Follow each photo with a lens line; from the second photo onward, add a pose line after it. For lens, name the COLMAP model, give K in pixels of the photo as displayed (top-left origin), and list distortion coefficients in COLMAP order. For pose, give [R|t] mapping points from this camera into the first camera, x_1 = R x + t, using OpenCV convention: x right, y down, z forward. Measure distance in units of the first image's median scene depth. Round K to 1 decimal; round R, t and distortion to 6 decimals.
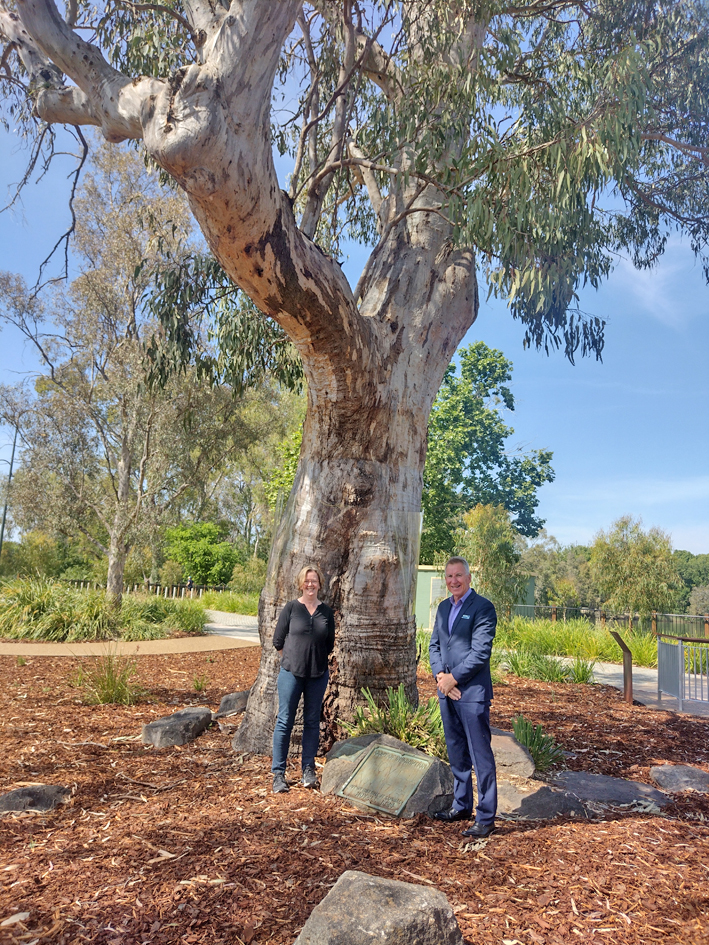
lens RADIAL K [[675.7, 0, 369.8], [0, 675.7, 475.1], [0, 0, 1]] dist [0.080981, -0.131567]
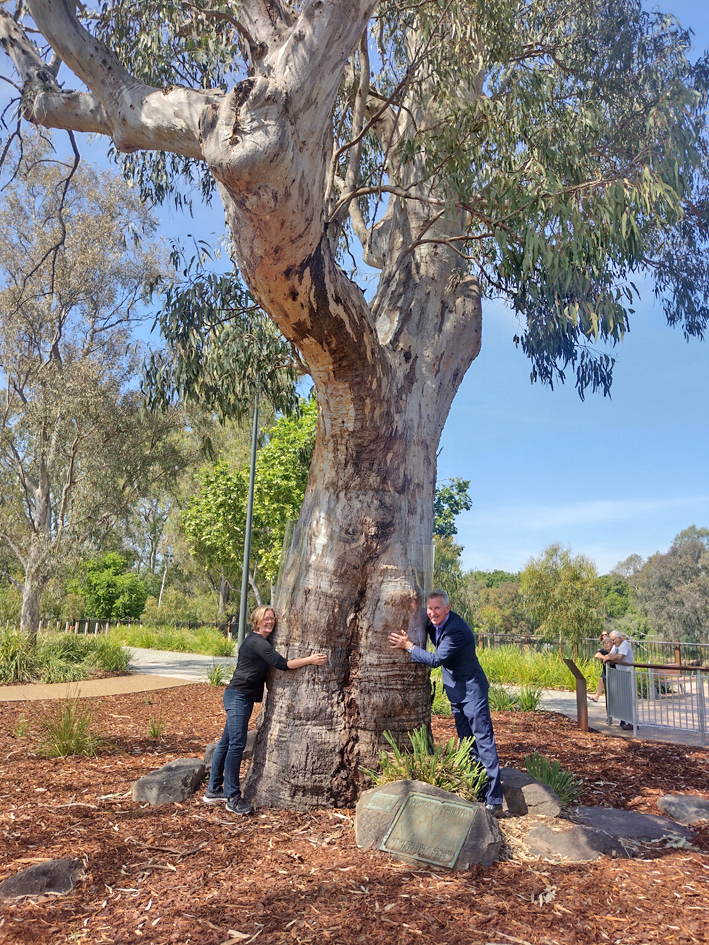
lens RADIAL K [[675.7, 0, 369.8], [0, 675.7, 475.1], [0, 0, 1]] dist [0.080981, -0.131567]
pose [[0.991386, 0.007090, 0.130777, -0.154387], [-0.001759, 0.999165, -0.040829, -0.006185], [-0.130957, 0.040247, 0.990571, 0.041735]]
